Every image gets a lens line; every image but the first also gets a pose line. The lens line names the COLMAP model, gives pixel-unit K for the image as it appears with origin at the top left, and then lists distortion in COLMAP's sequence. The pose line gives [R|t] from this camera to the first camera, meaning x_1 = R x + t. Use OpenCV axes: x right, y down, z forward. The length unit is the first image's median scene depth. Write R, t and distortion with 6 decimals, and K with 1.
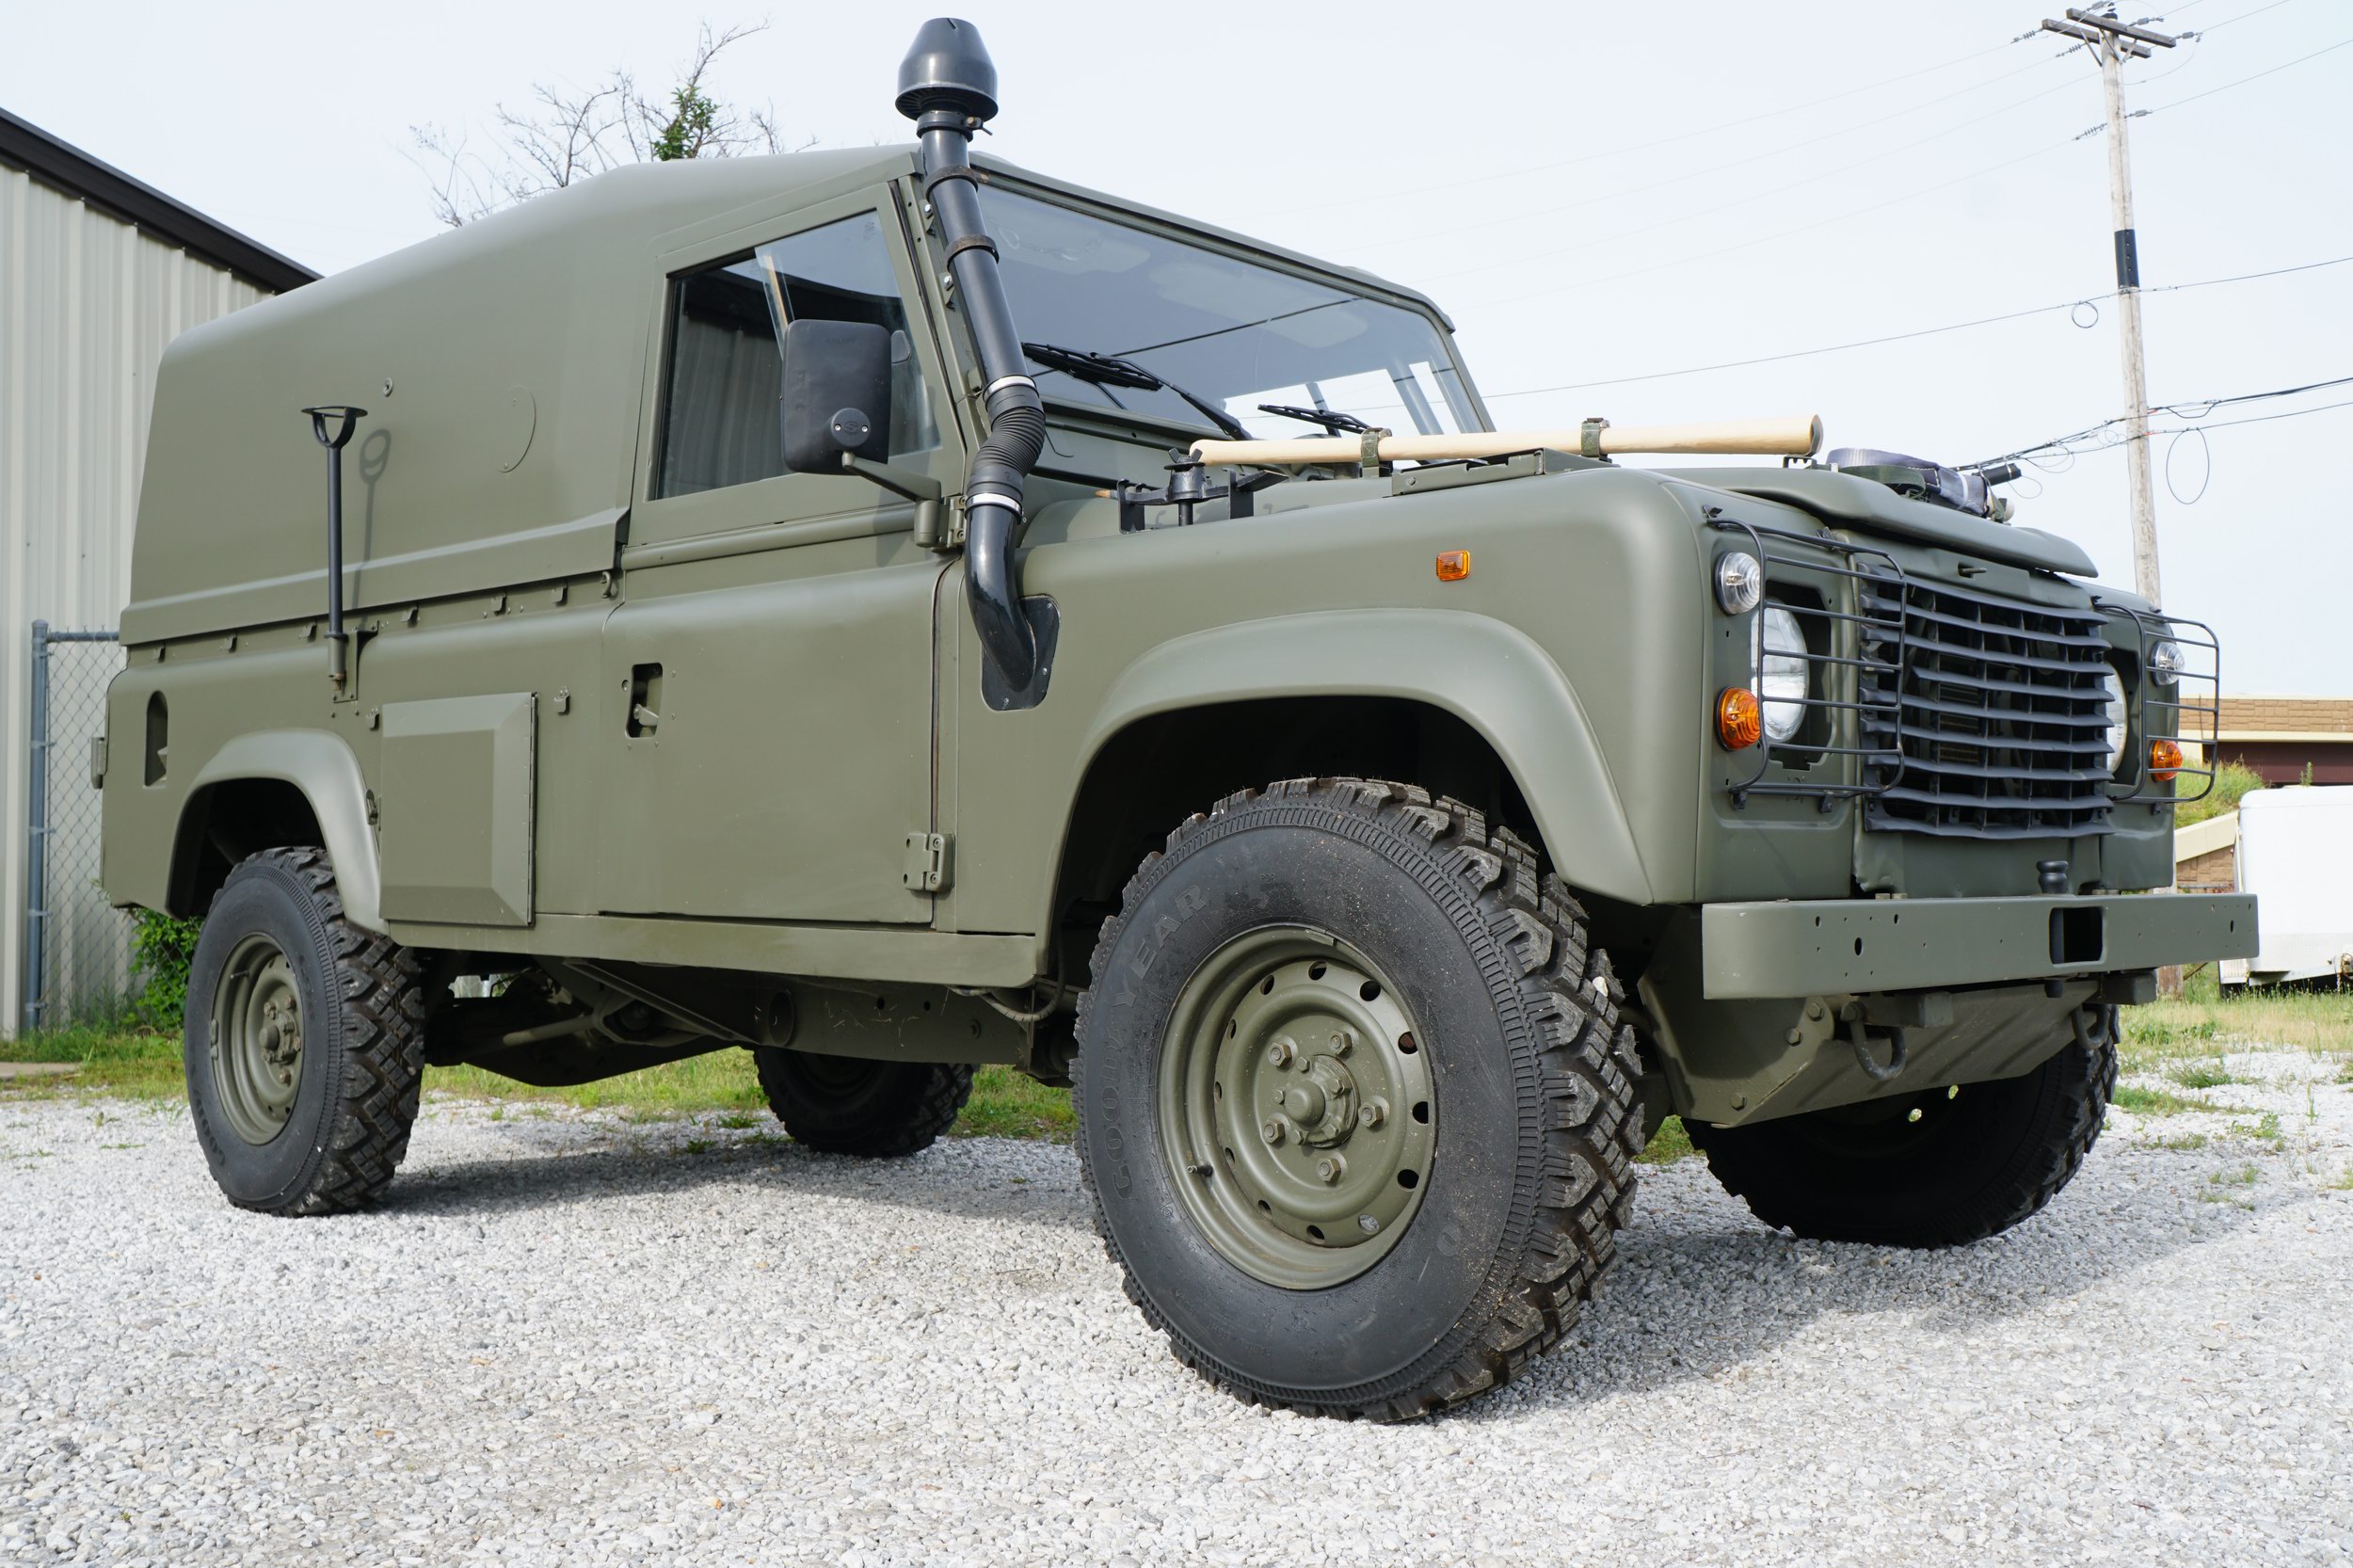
lens RADIAL K [[2192.5, 0, 1176.5], [0, 2192.5, 784.0], [0, 0, 1]] dist [-0.067410, 0.001133]
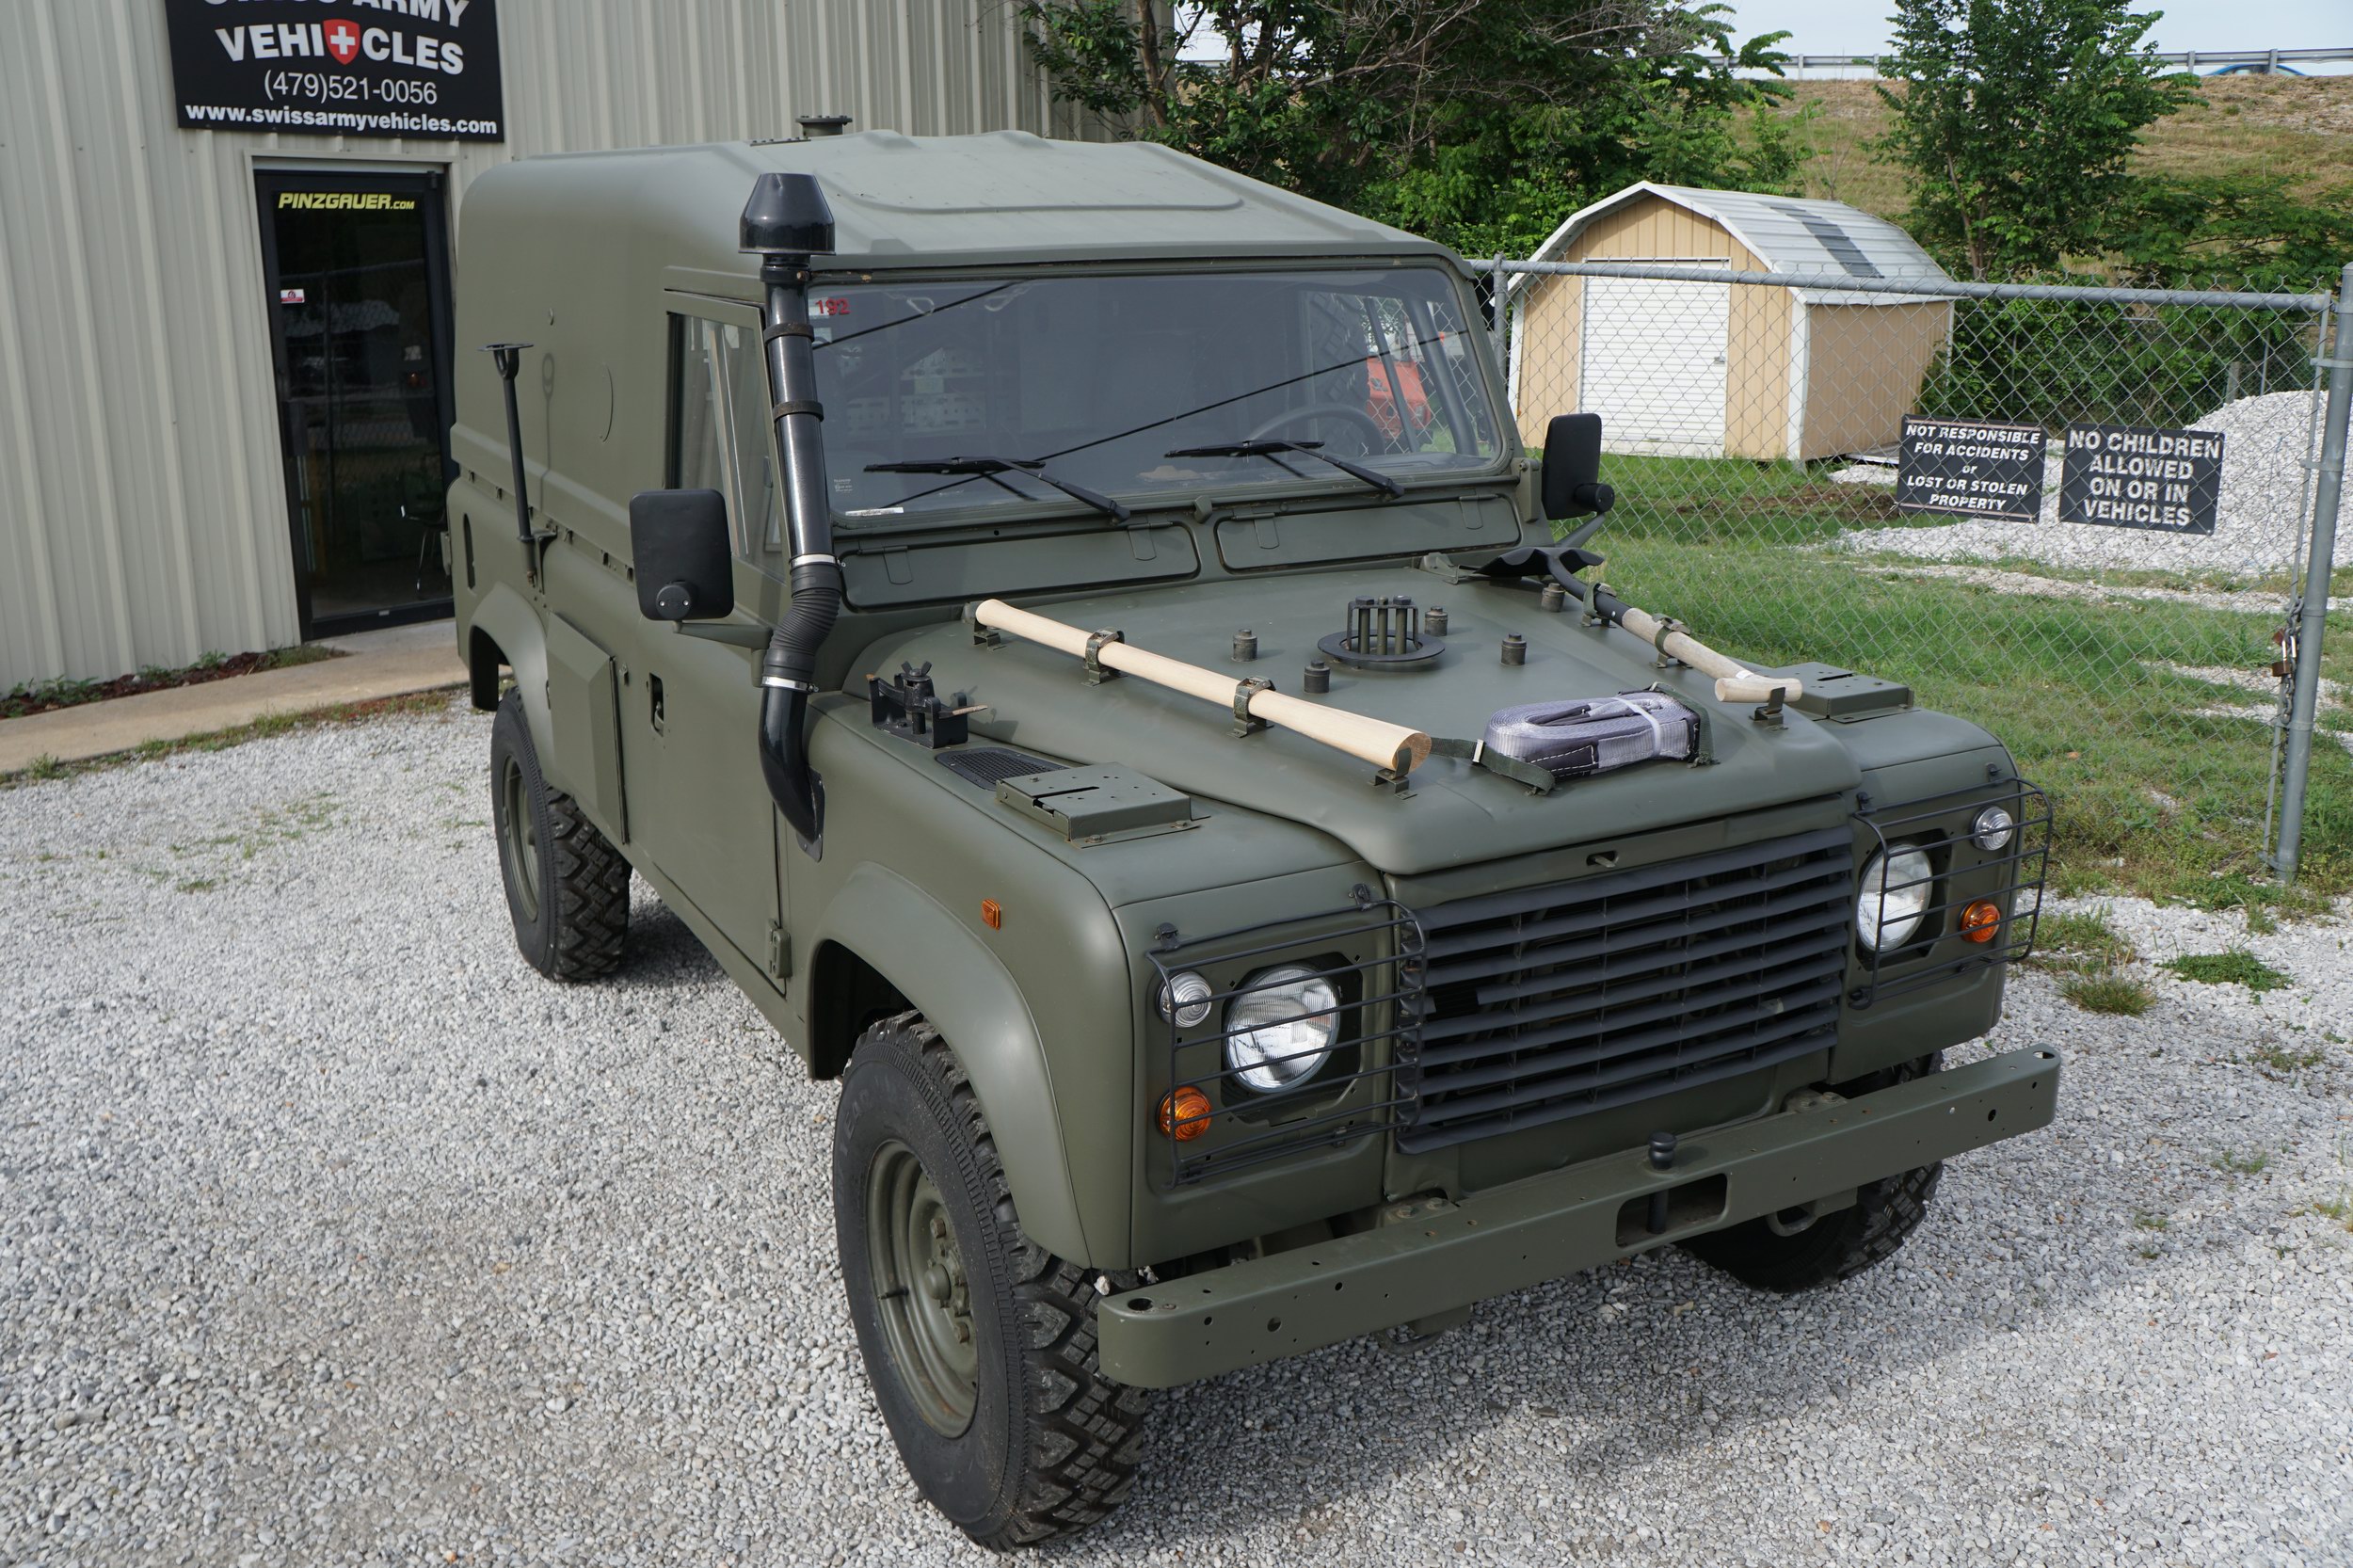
lens RADIAL K [[2108.0, 0, 1166.7], [0, 2108.0, 809.3], [0, 0, 1]] dist [-0.123289, 0.130291]
pose [[0.946543, 0.086451, -0.310778, 0.507009], [0.015851, 0.949790, 0.312486, -0.455016], [0.322189, -0.300707, 0.897647, 0.084317]]
